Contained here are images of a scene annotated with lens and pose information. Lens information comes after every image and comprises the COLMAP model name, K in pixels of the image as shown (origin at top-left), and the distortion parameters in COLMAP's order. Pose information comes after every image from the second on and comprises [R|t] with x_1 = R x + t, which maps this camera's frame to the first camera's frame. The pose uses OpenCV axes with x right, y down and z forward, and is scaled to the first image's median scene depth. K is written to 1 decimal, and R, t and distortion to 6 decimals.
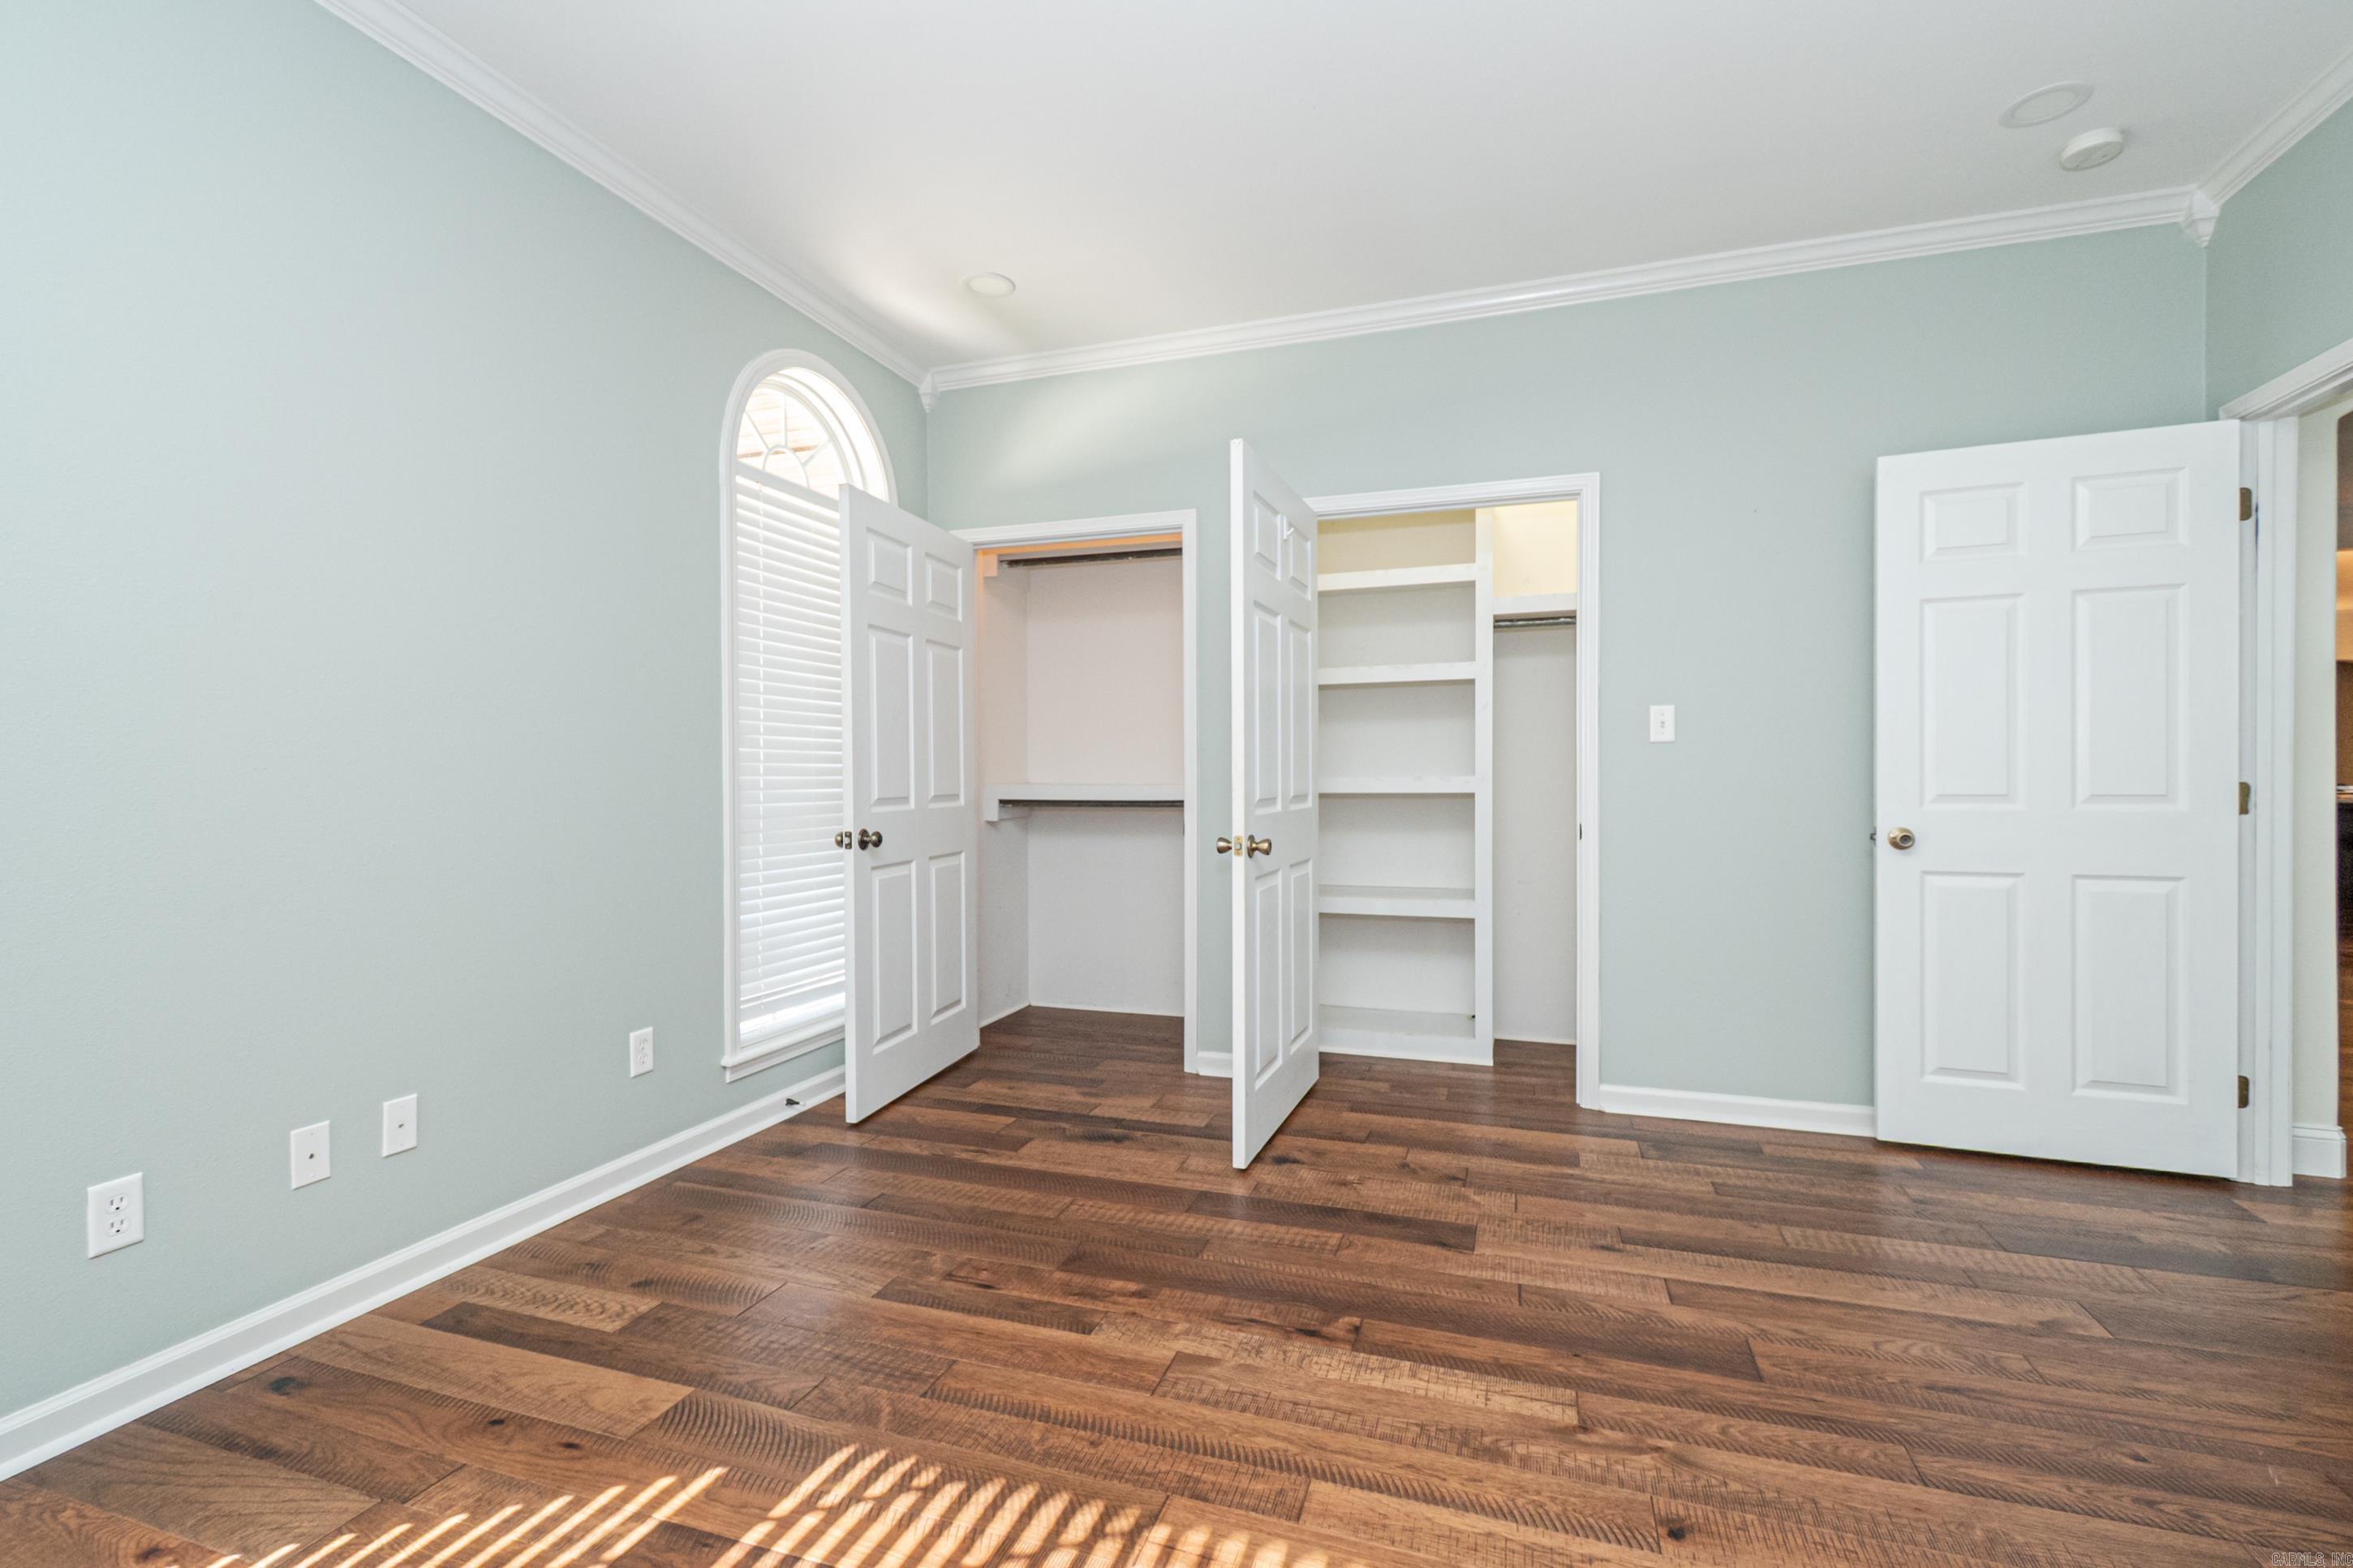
lens RADIAL K [[1034.5, 0, 1175.8], [0, 1034.5, 784.1], [0, 0, 1]] dist [-0.003047, -0.001404]
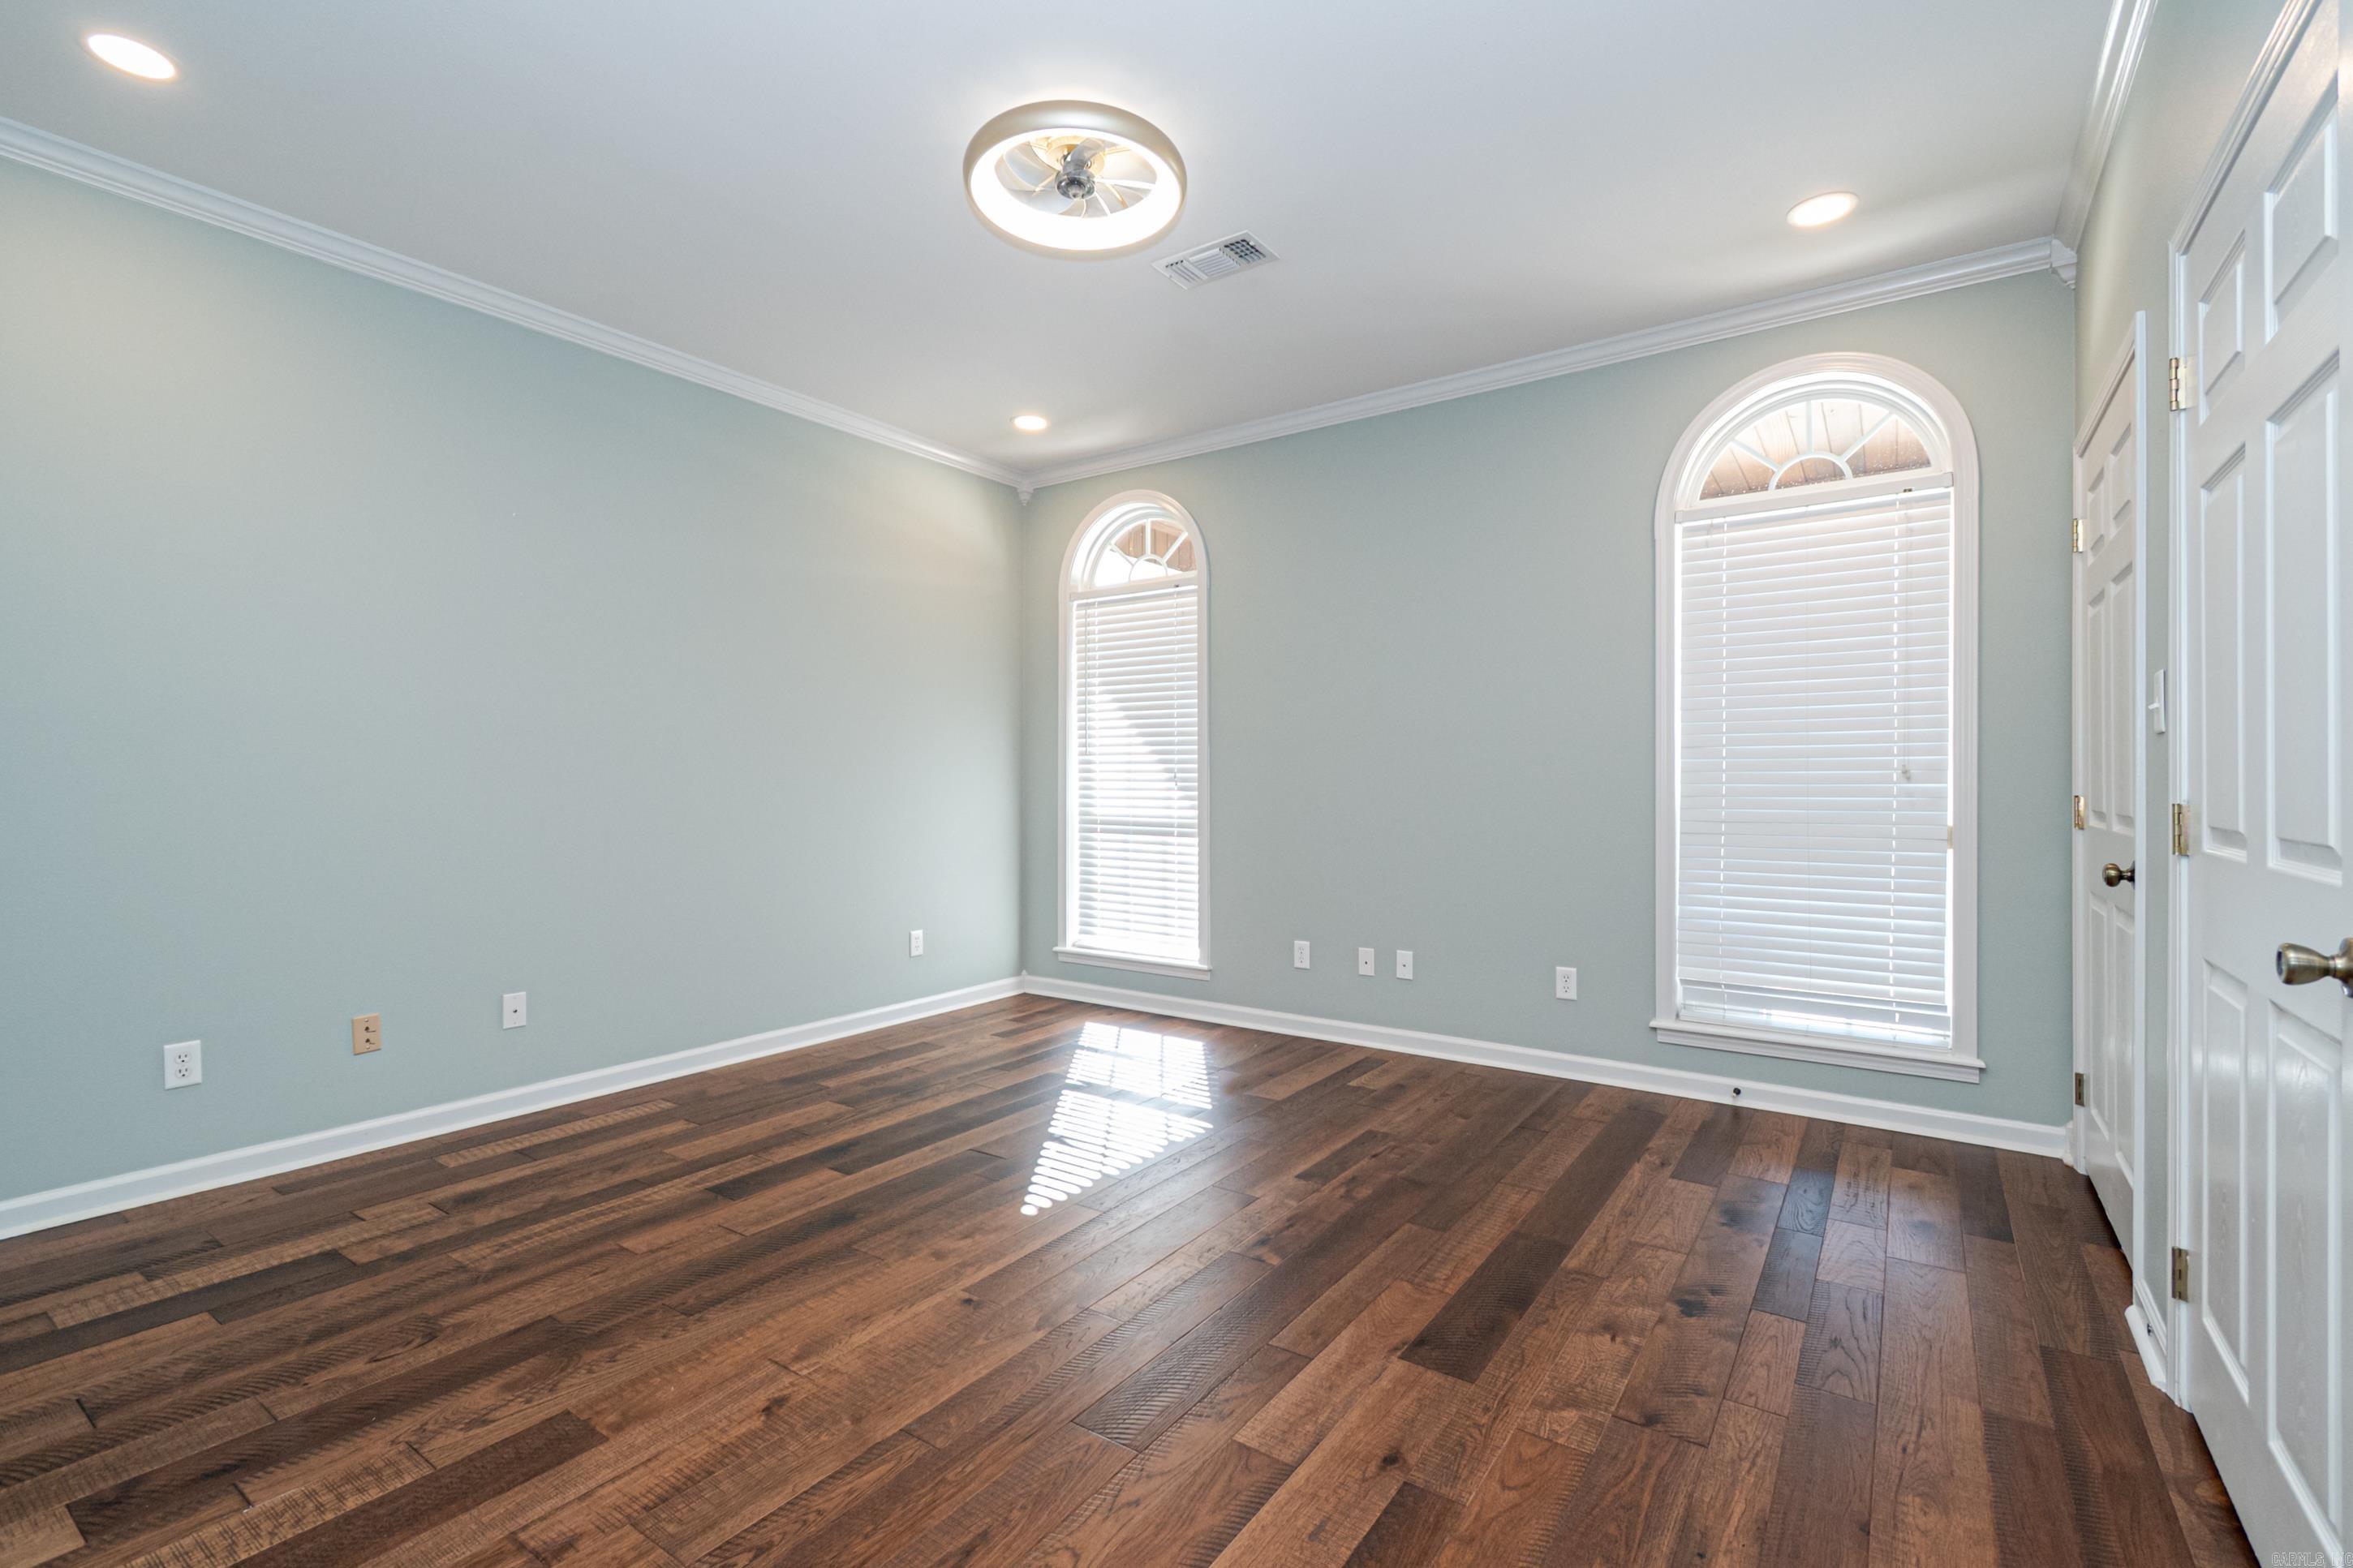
lens RADIAL K [[1034.5, 0, 1175.9], [0, 1034.5, 780.6], [0, 0, 1]] dist [-0.003047, -0.001404]
pose [[-0.281106, 0.001728, -0.959675, 1.214731], [-0.003304, 0.999991, 0.002768, -0.017333], [0.959671, 0.003949, -0.281098, 1.130679]]
